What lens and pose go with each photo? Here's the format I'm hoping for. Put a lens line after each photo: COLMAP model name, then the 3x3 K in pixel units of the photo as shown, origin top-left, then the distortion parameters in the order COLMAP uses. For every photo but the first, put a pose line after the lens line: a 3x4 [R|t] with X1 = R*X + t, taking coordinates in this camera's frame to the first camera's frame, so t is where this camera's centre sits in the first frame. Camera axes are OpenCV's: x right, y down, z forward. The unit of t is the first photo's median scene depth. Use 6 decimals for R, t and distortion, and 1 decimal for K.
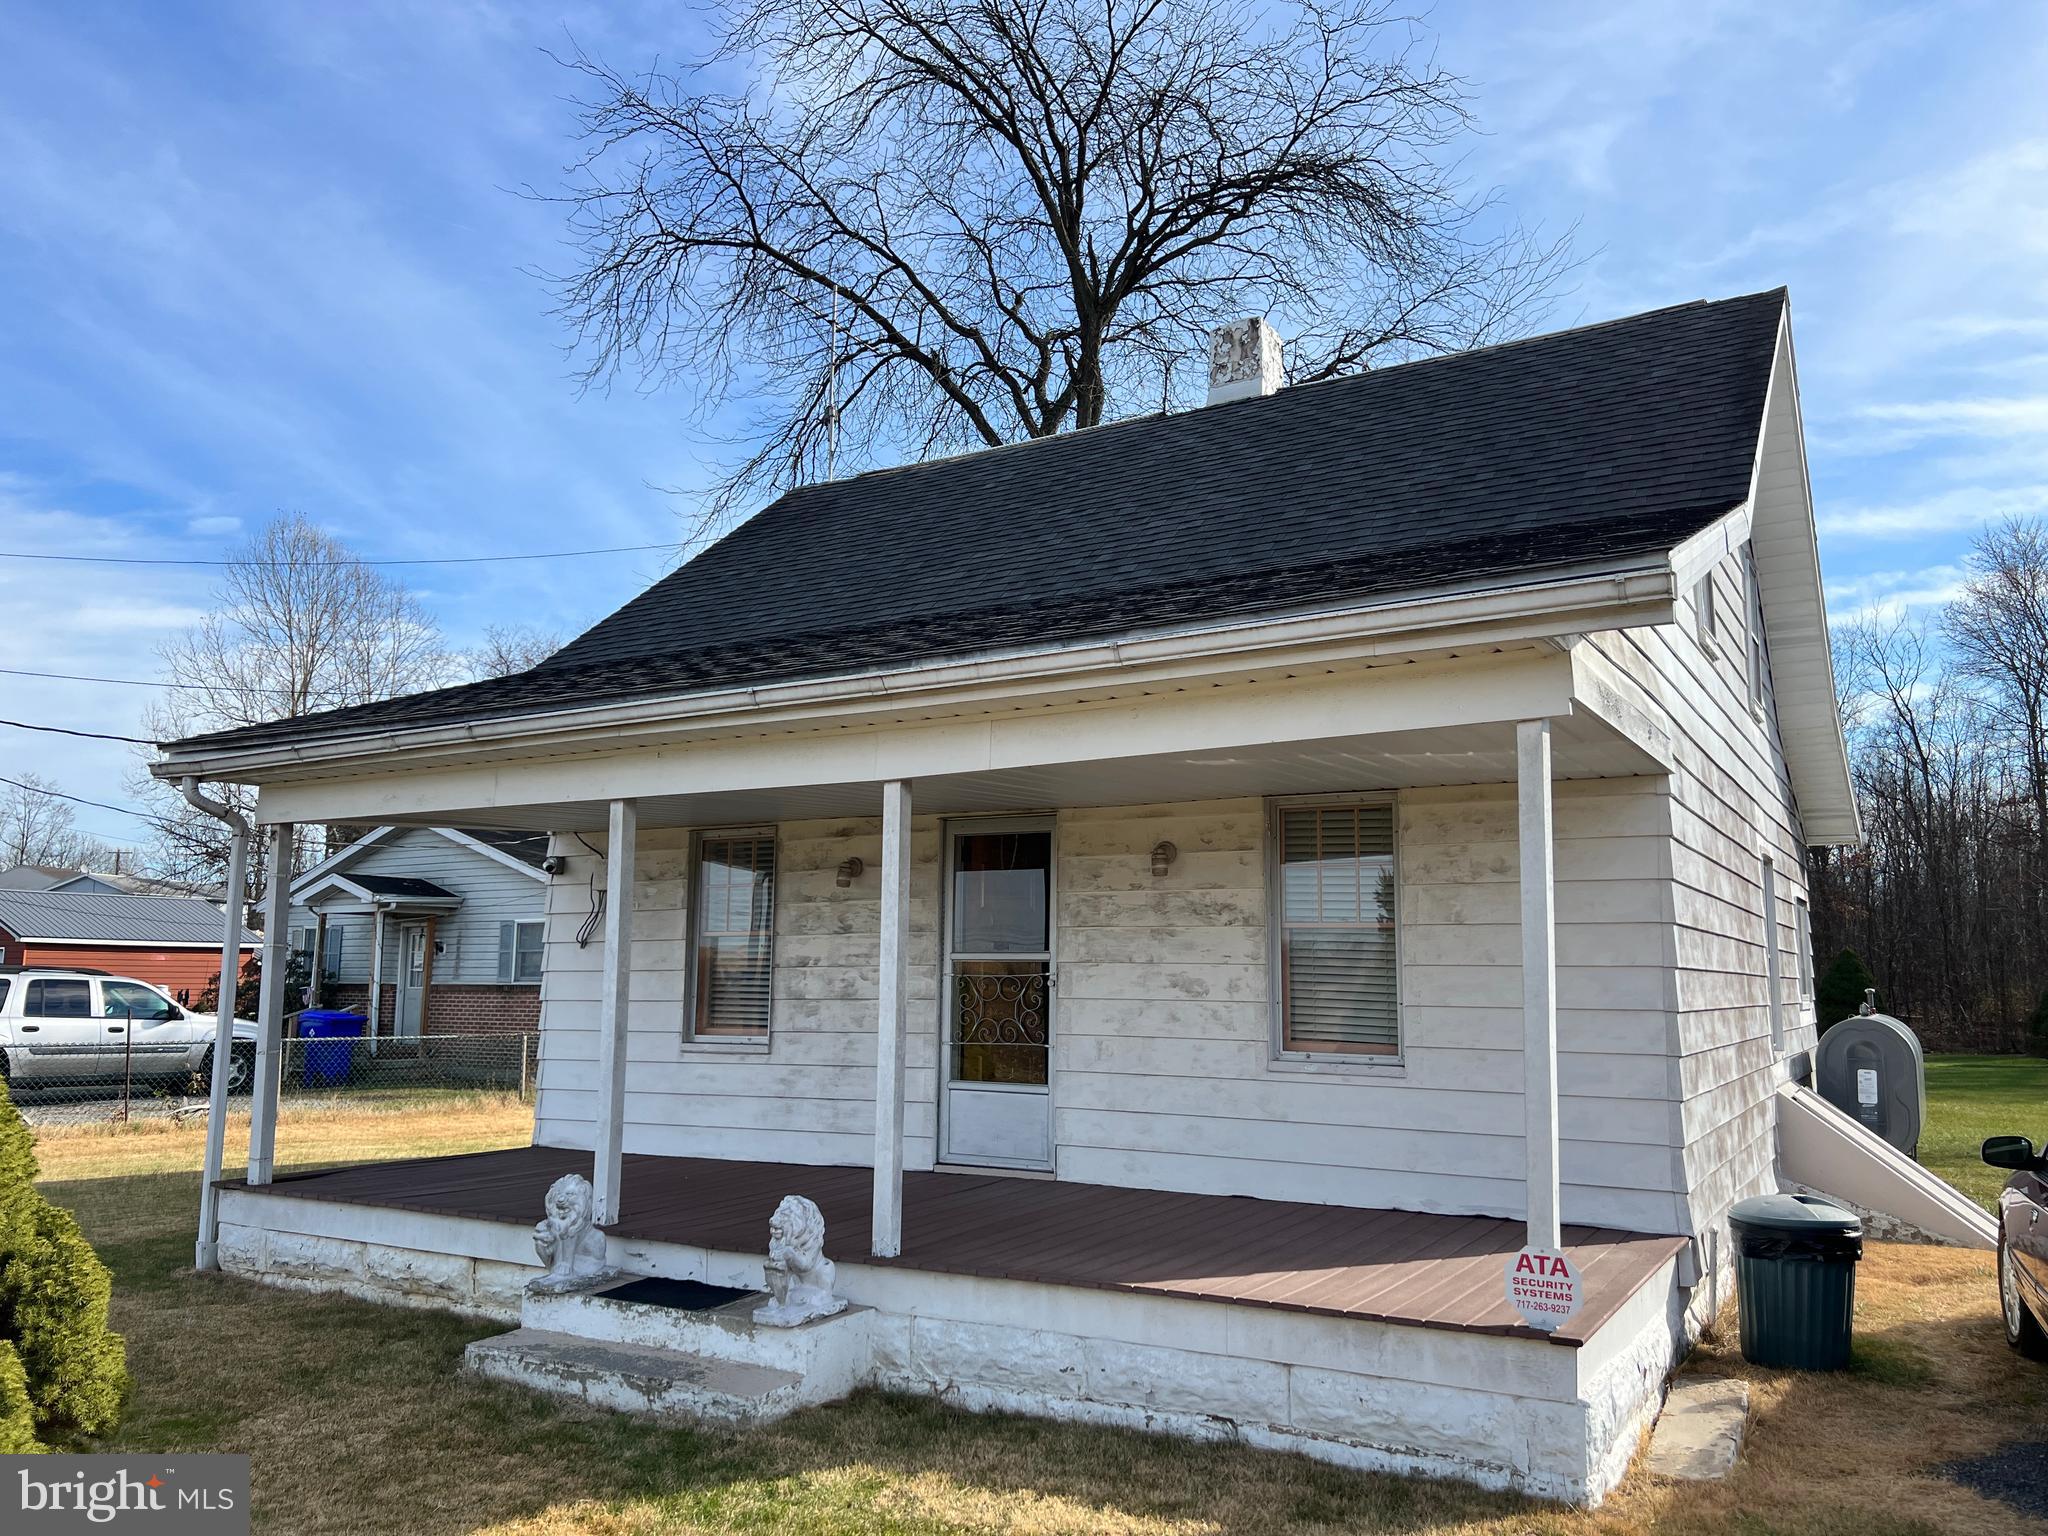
lens RADIAL K [[1539.3, 0, 1027.8], [0, 1539.3, 773.9], [0, 0, 1]] dist [0.075183, -0.084802]
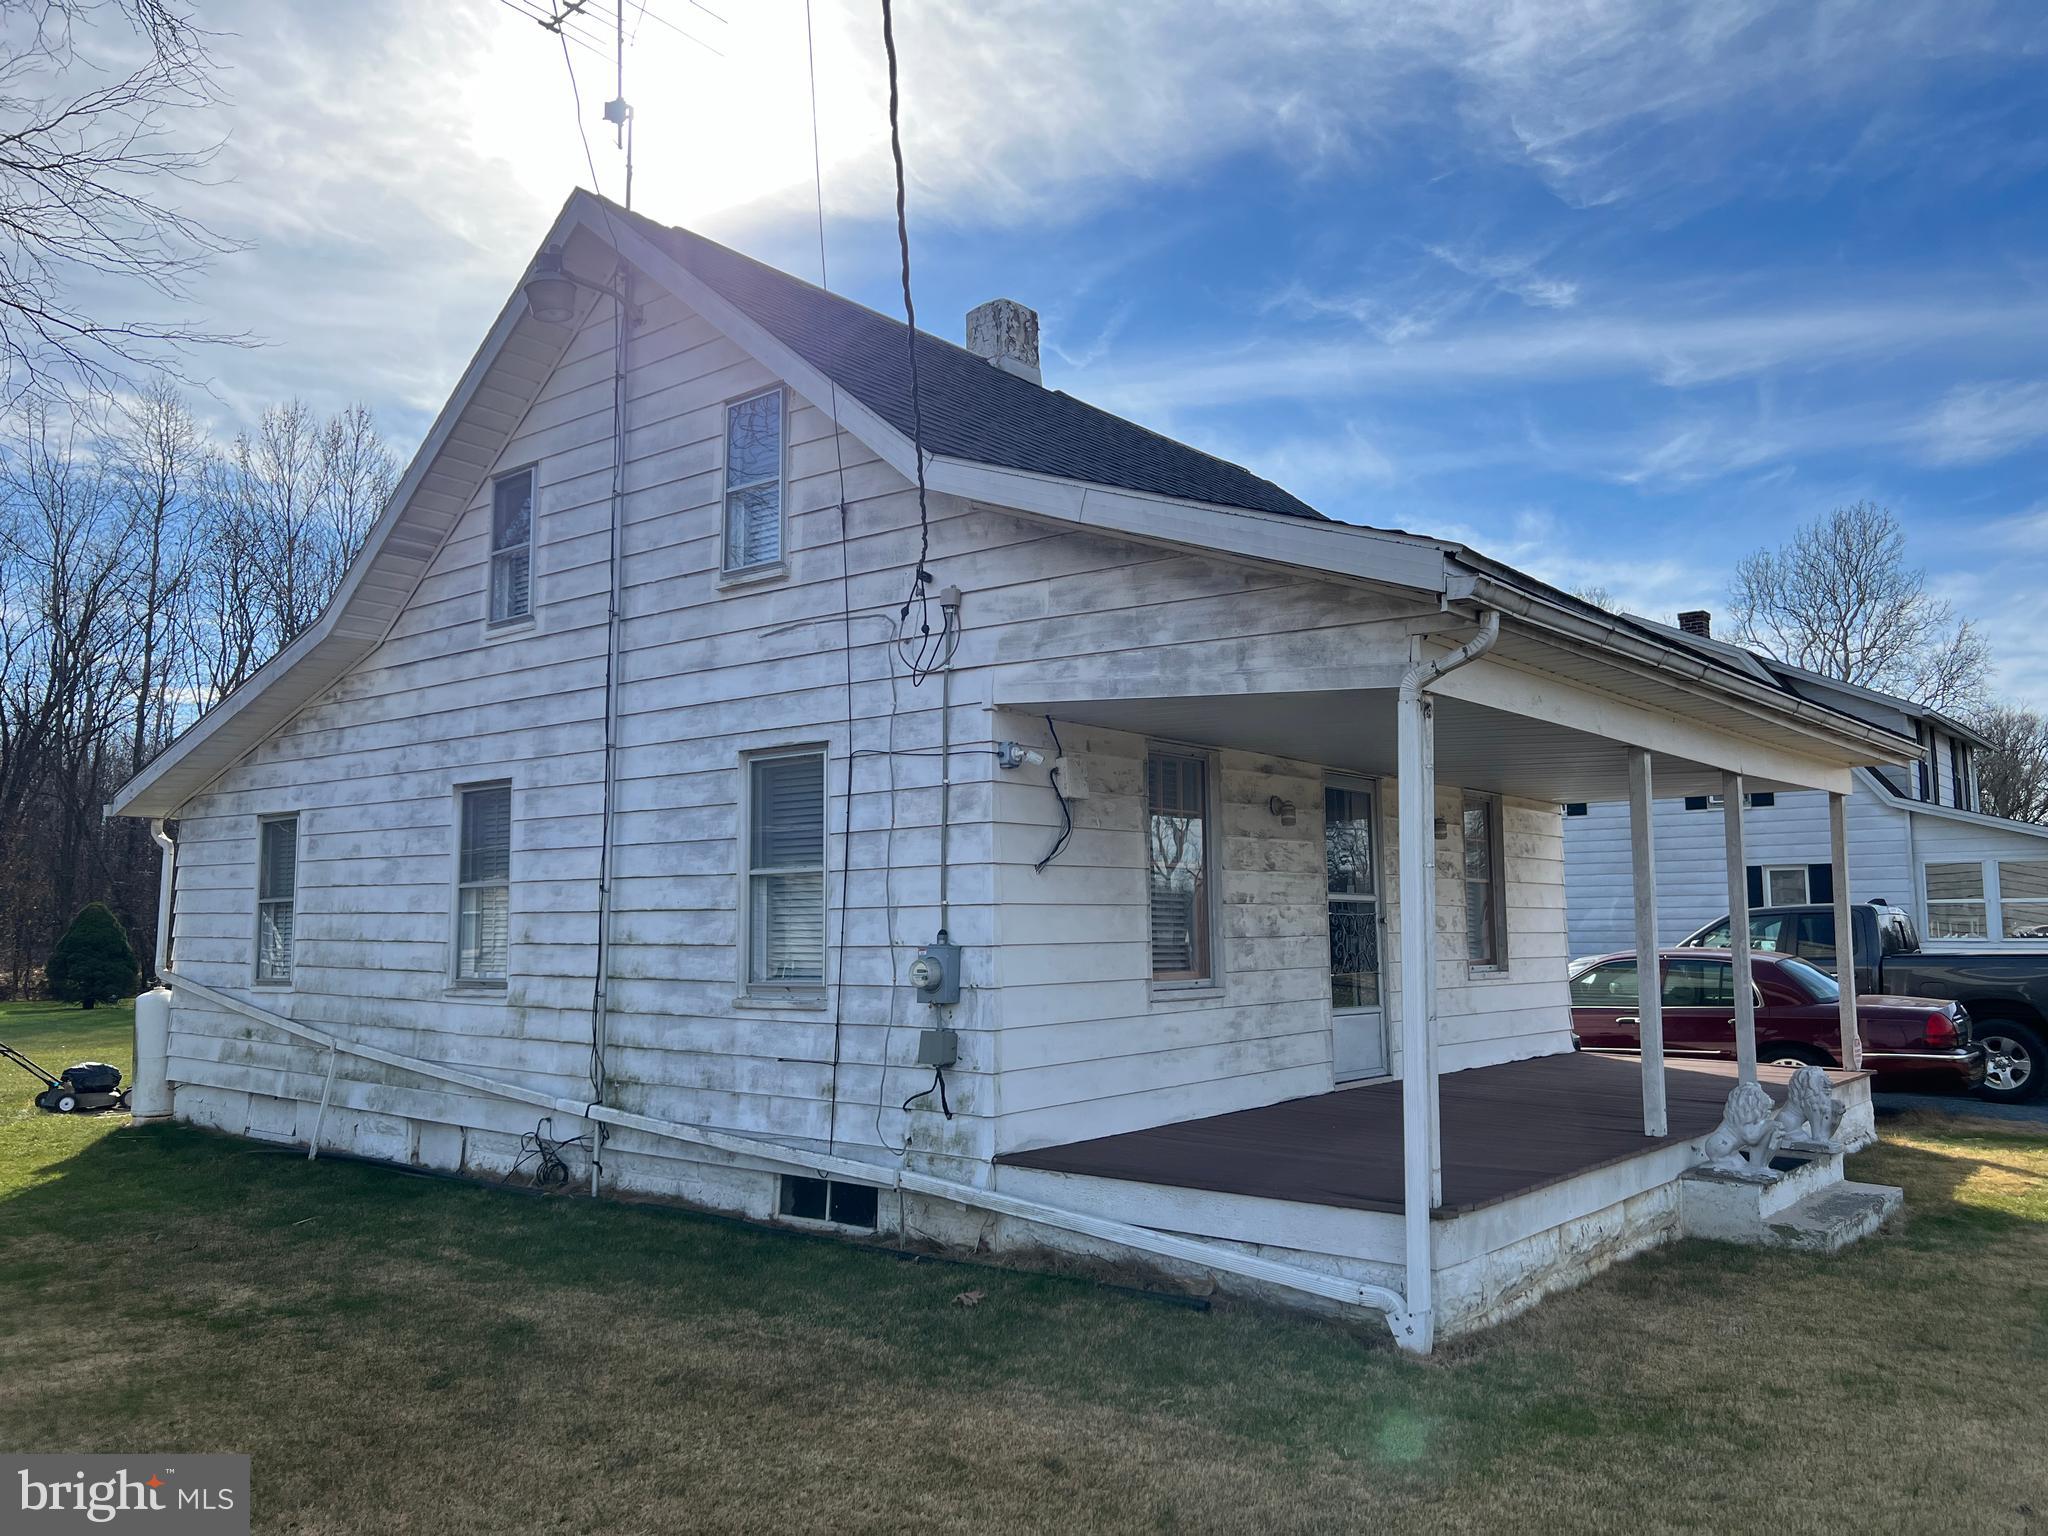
lens RADIAL K [[1539.3, 0, 1027.4], [0, 1539.3, 767.7], [0, 0, 1]] dist [0.075183, -0.084802]
pose [[0.166830, 0.096181, 0.981283, -1.133479], [-0.126435, 0.989101, -0.075452, 0.133360], [-0.977846, -0.111481, 0.177173, 0.991399]]
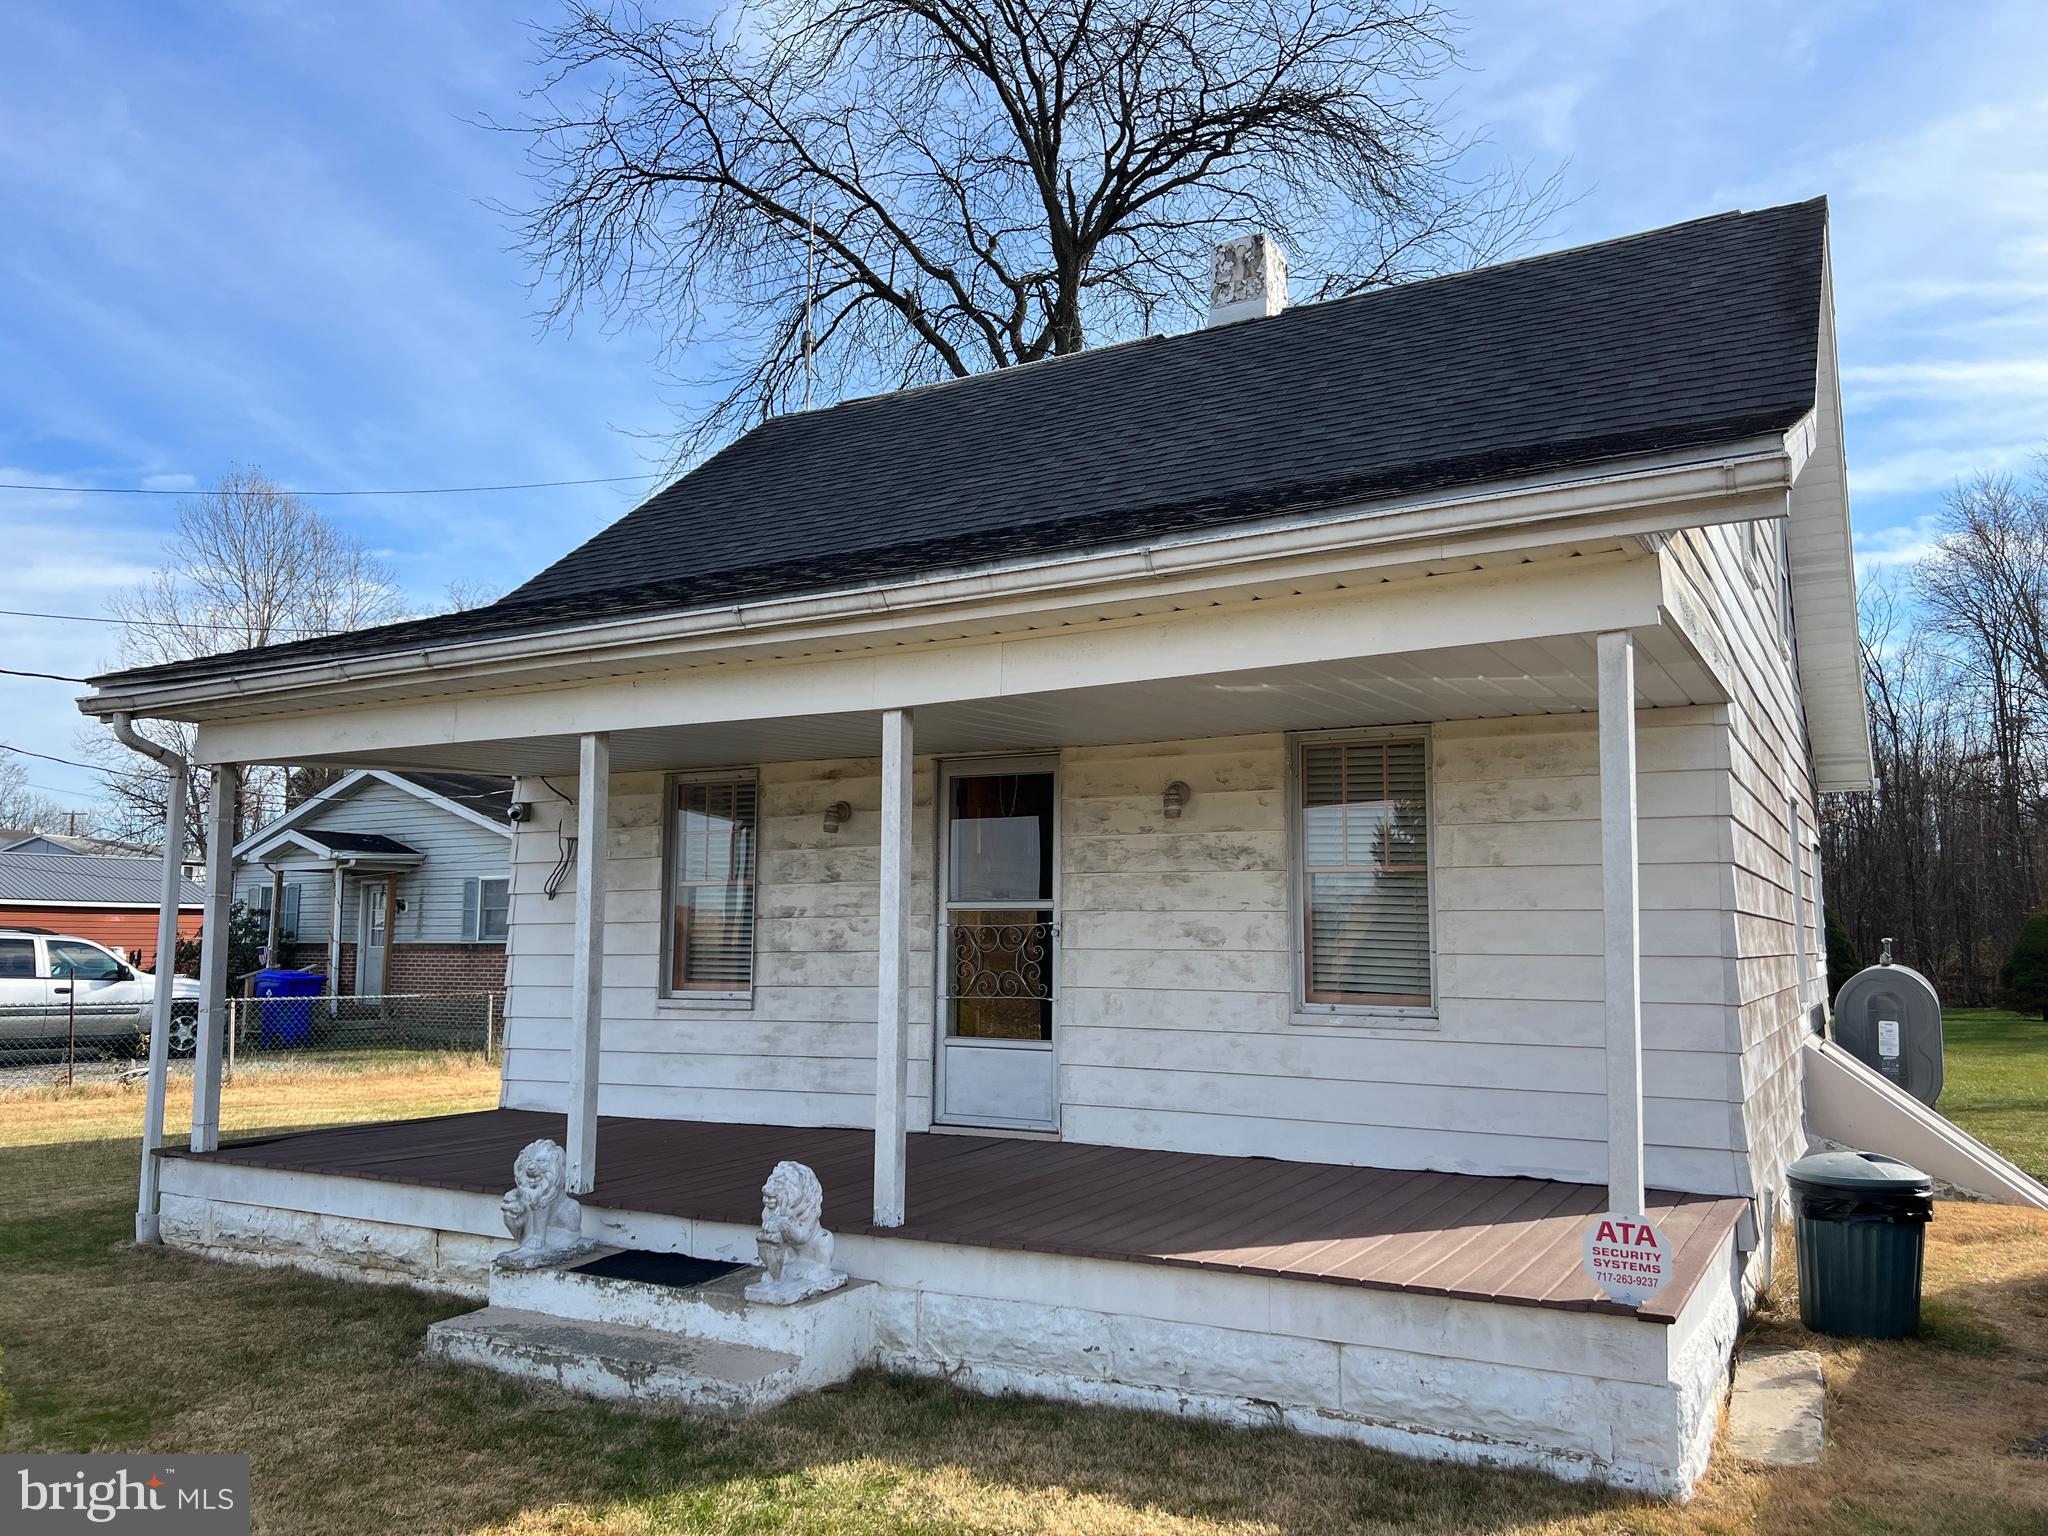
lens RADIAL K [[1539.3, 0, 1026.4], [0, 1539.3, 769.3], [0, 0, 1]] dist [0.075183, -0.084802]
pose [[0.999799, -0.001862, 0.019986, -0.019318], [0.001414, 0.999748, 0.022410, 0.014191], [-0.020023, -0.022377, 0.999549, 0.060886]]
